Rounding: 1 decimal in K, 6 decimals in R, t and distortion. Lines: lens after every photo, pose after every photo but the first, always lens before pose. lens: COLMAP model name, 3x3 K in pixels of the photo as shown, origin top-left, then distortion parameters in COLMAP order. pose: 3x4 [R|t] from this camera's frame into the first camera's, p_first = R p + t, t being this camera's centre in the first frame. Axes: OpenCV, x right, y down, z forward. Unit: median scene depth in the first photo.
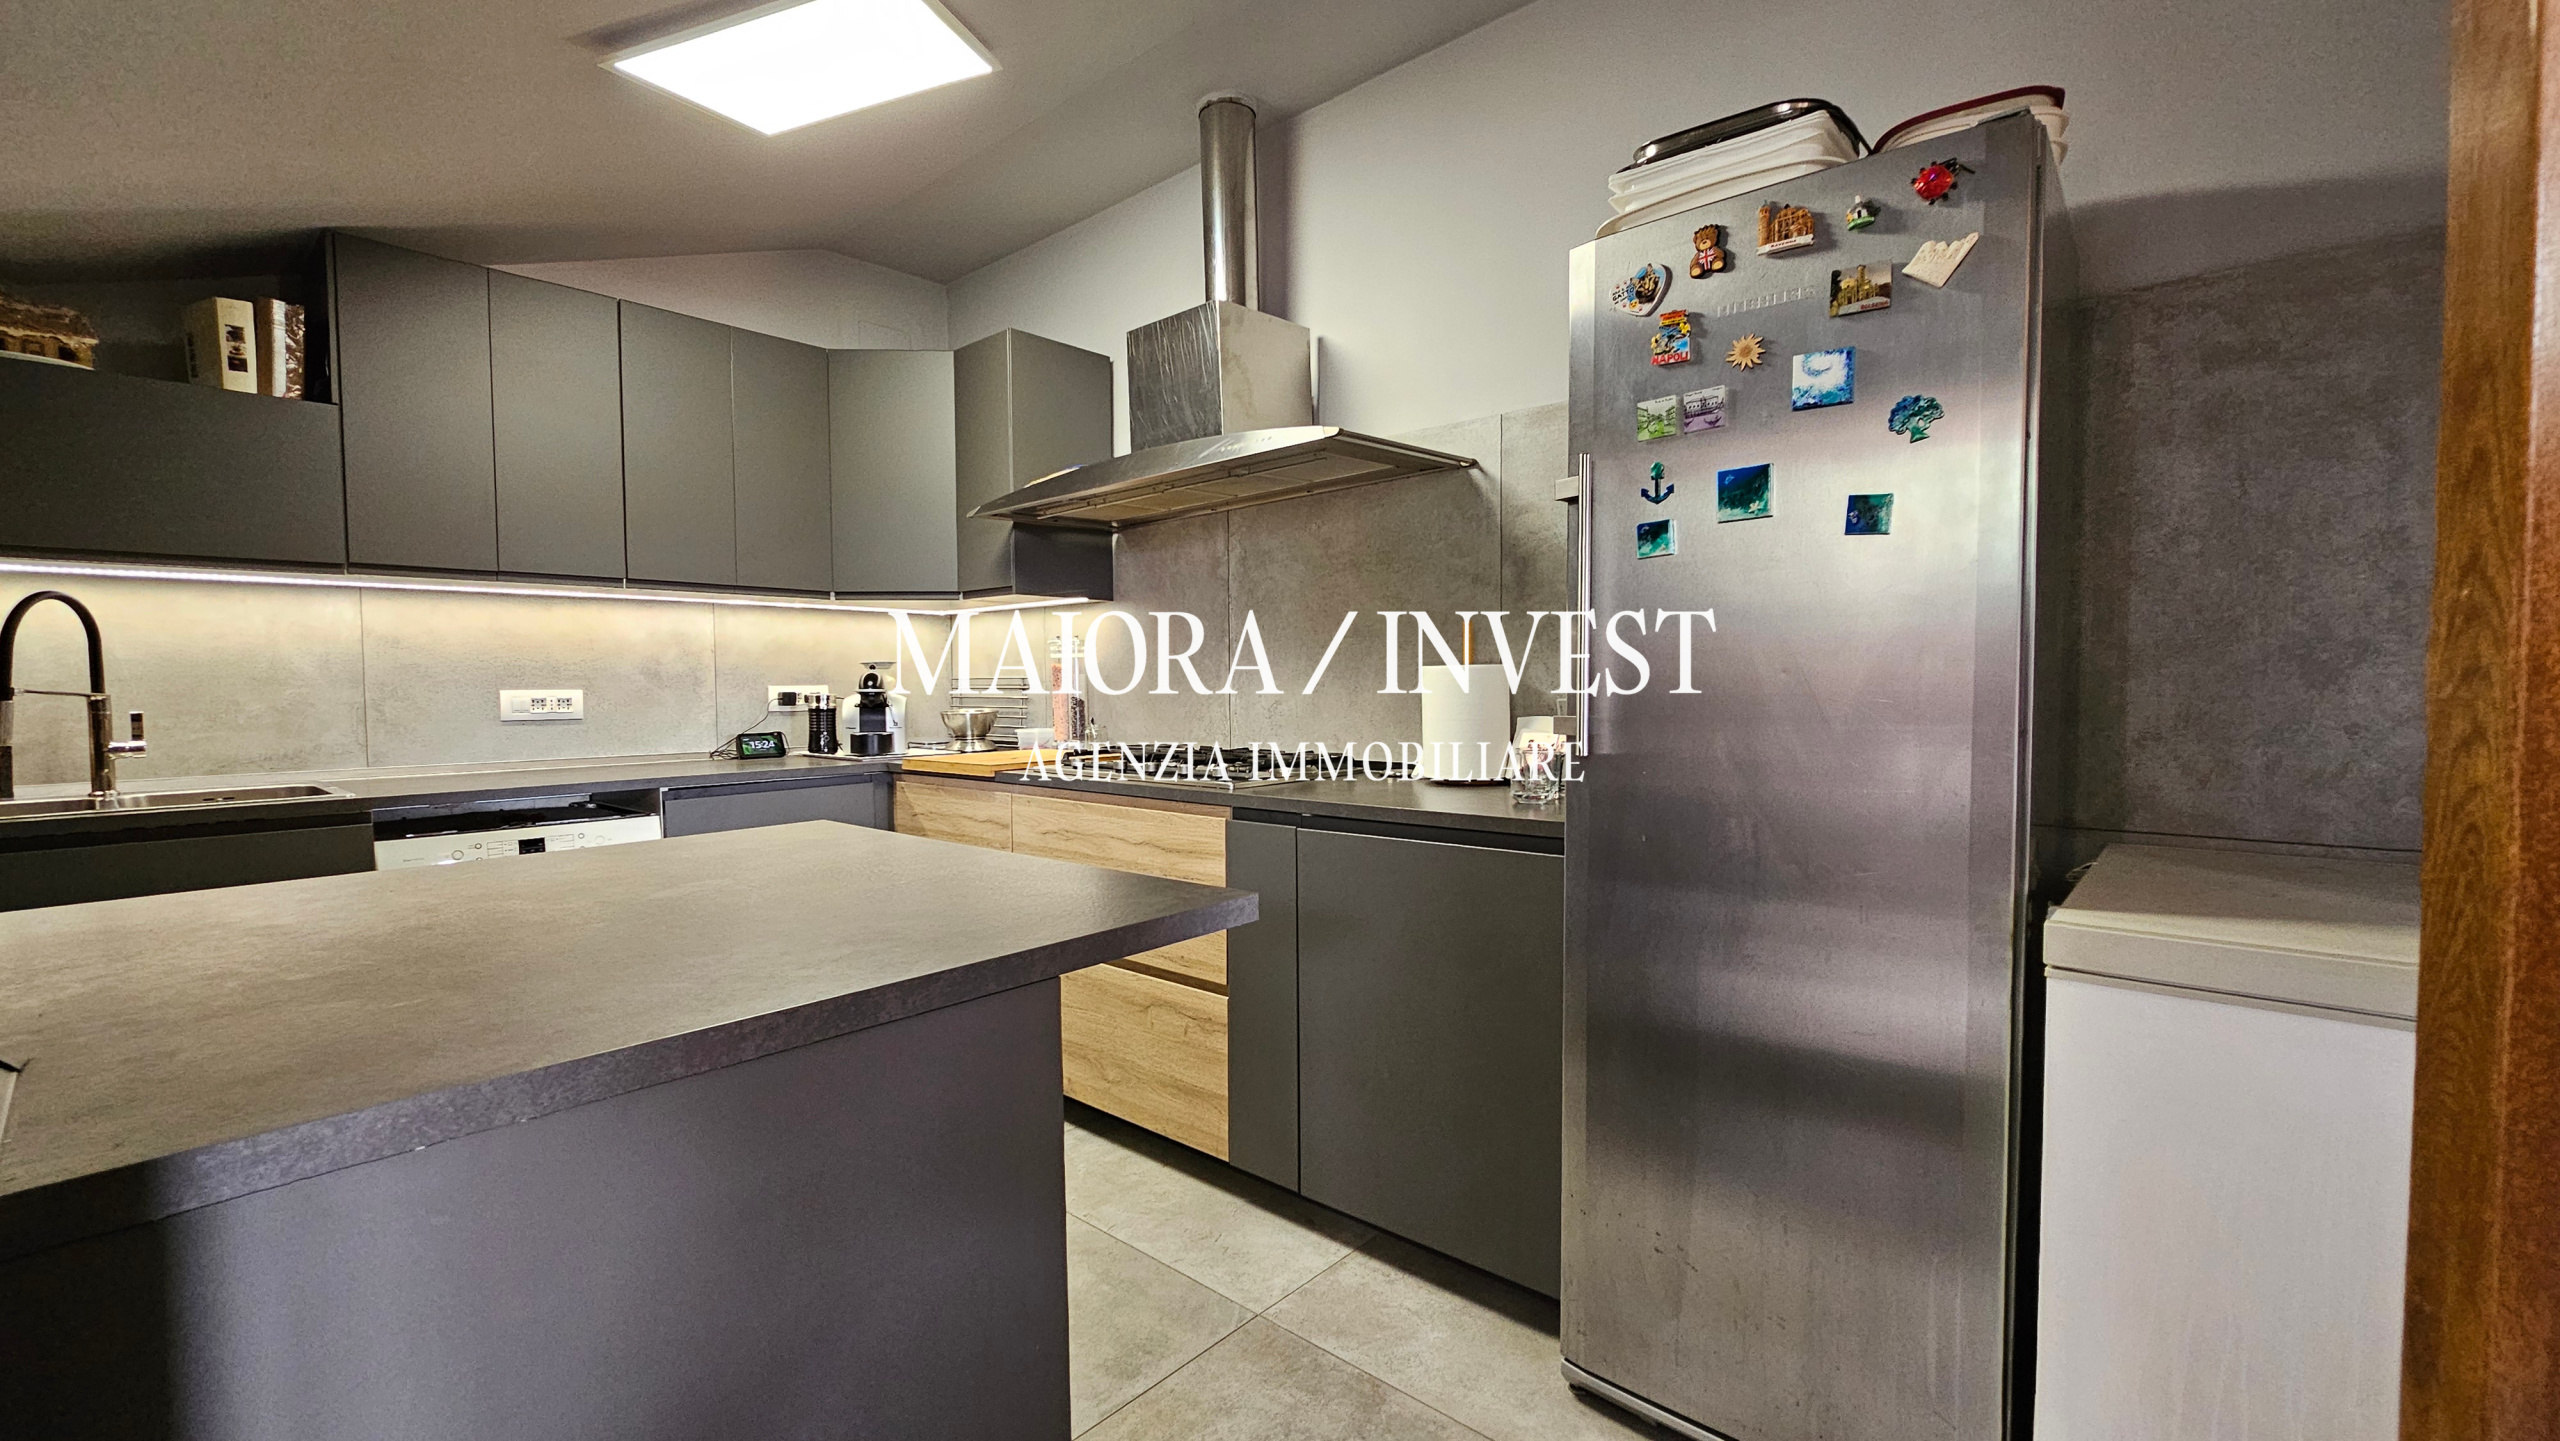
lens RADIAL K [[1043.8, 0, 1257.6], [0, 1043.8, 726.1], [0, 0, 1]] dist [-0.001304, -0.000051]
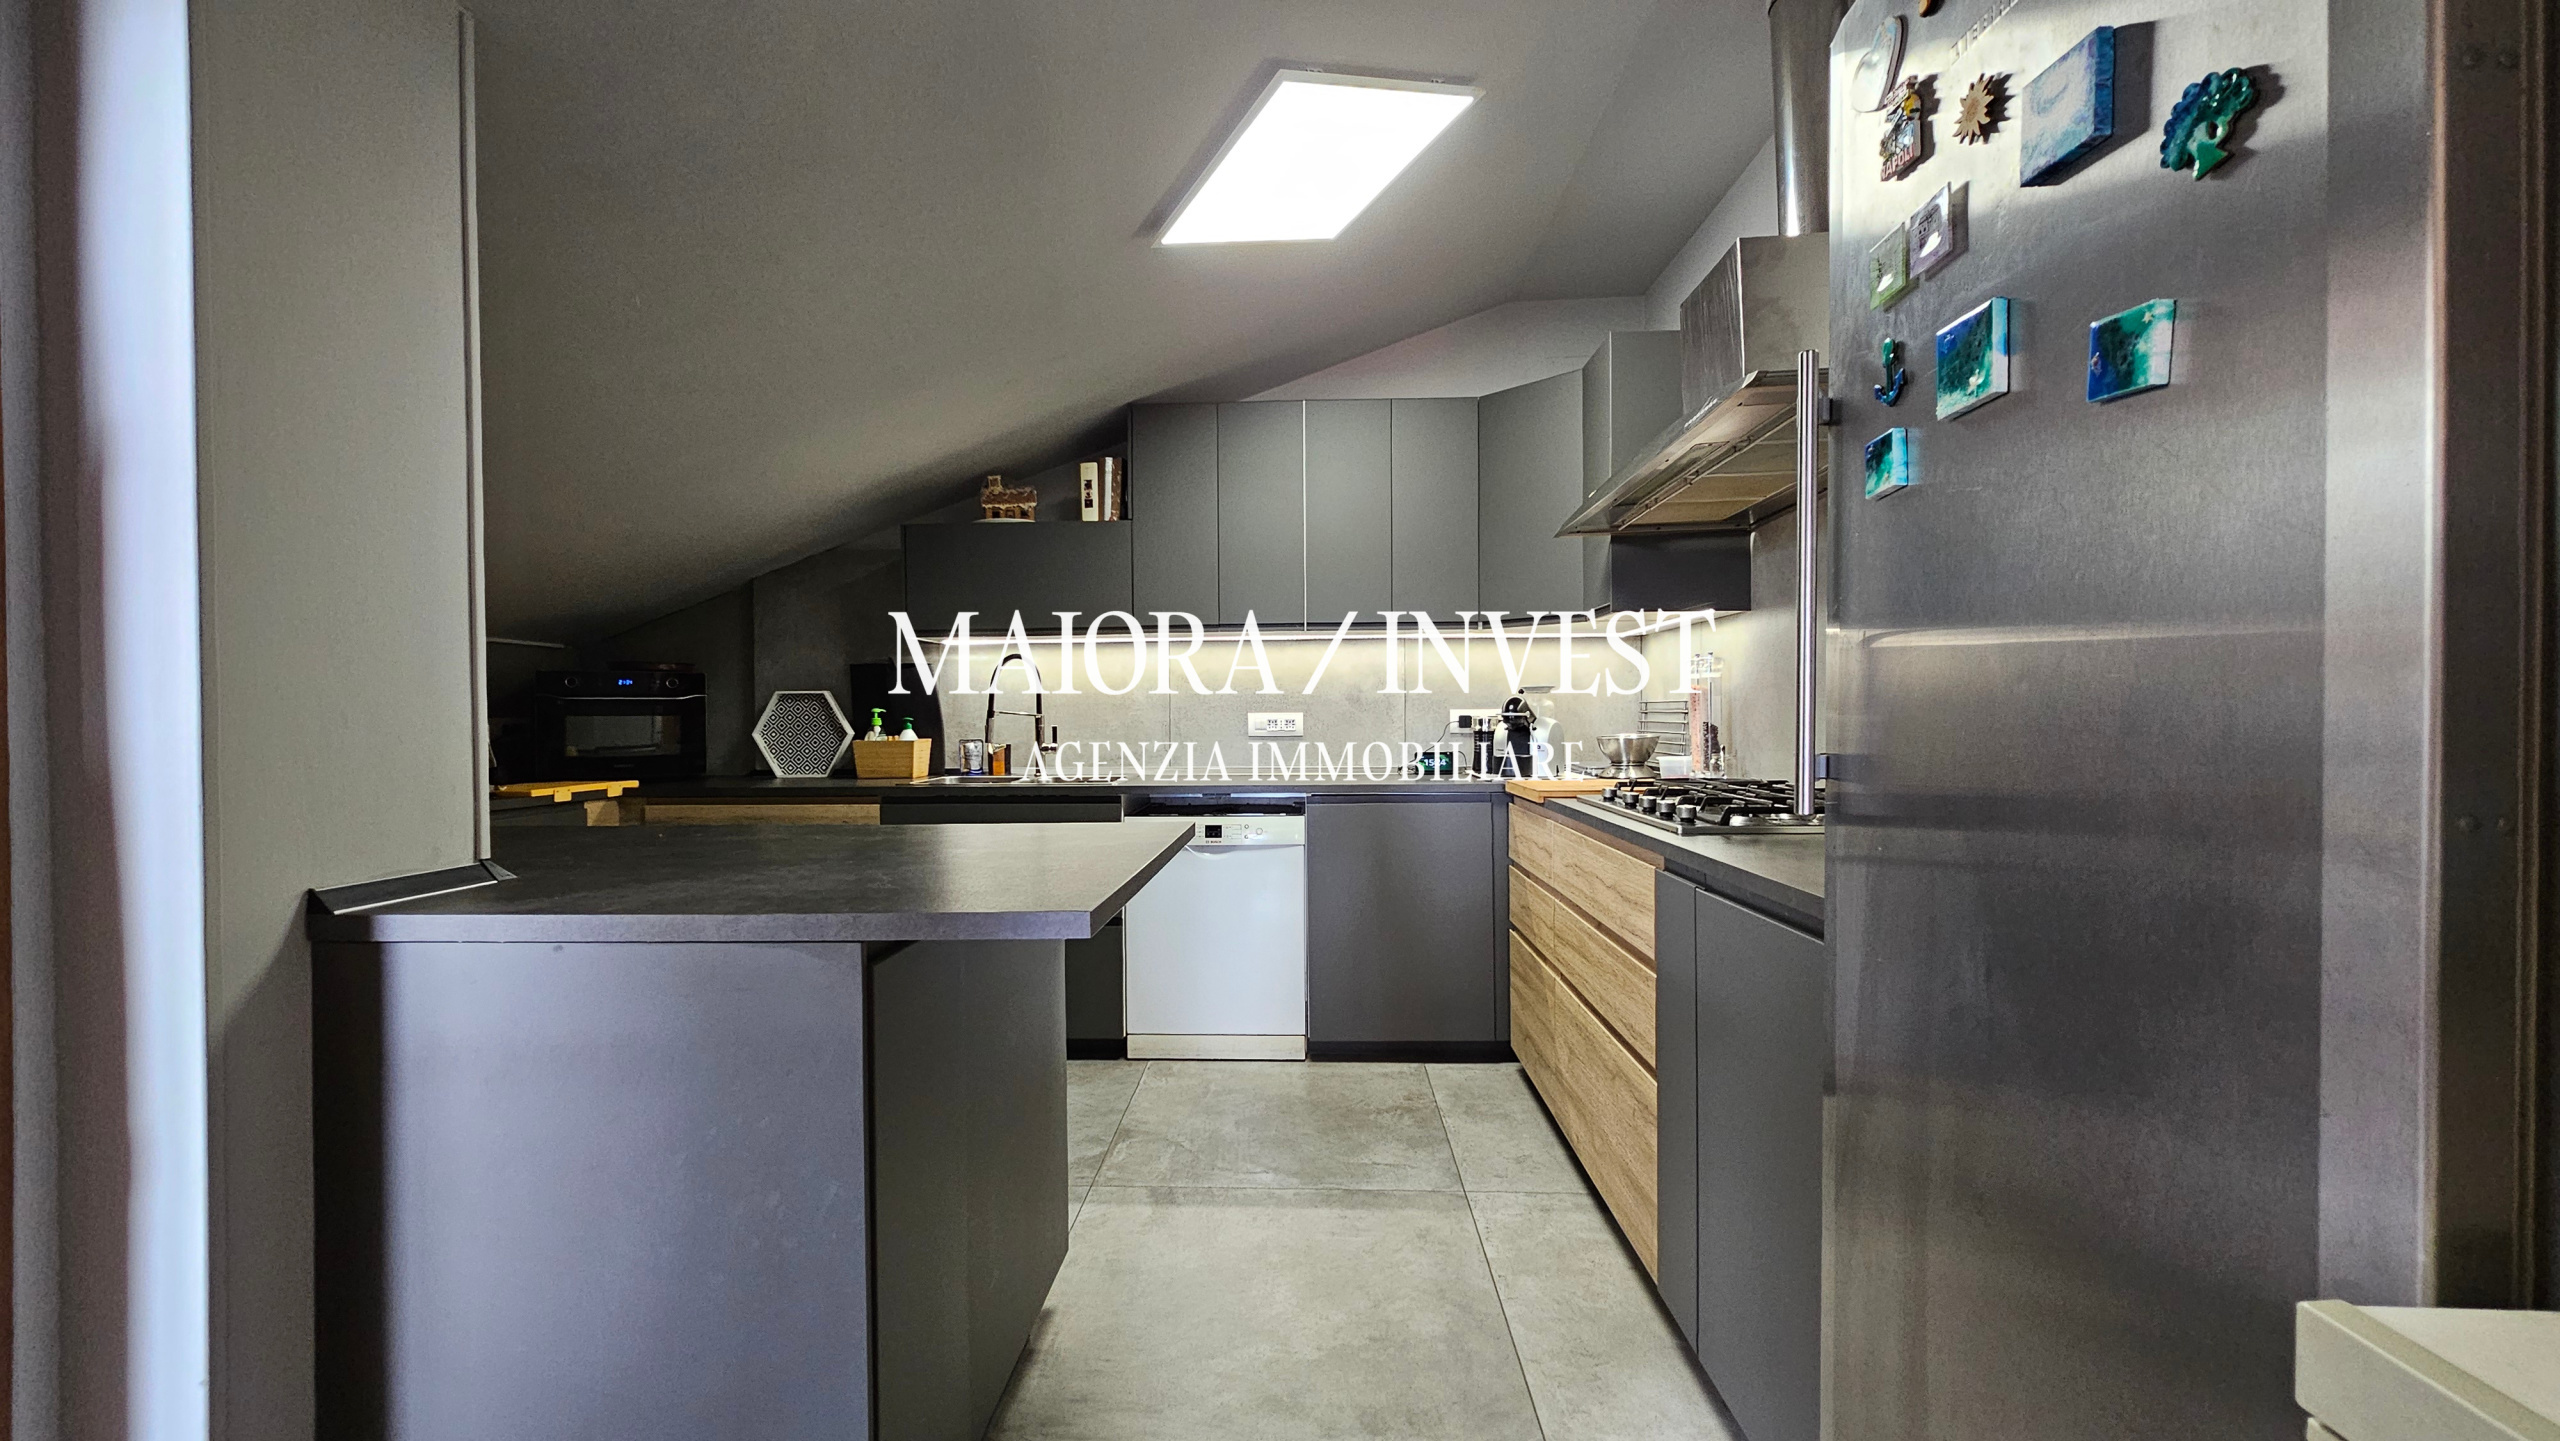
lens RADIAL K [[1043.8, 0, 1269.8], [0, 1043.8, 723.1], [0, 0, 1]] dist [-0.001304, -0.000051]
pose [[0.640081, 0.008880, -0.768256, 0.383442], [-0.028850, 0.999506, -0.012484, -0.007169], [0.767765, 0.030154, 0.640021, 0.211457]]
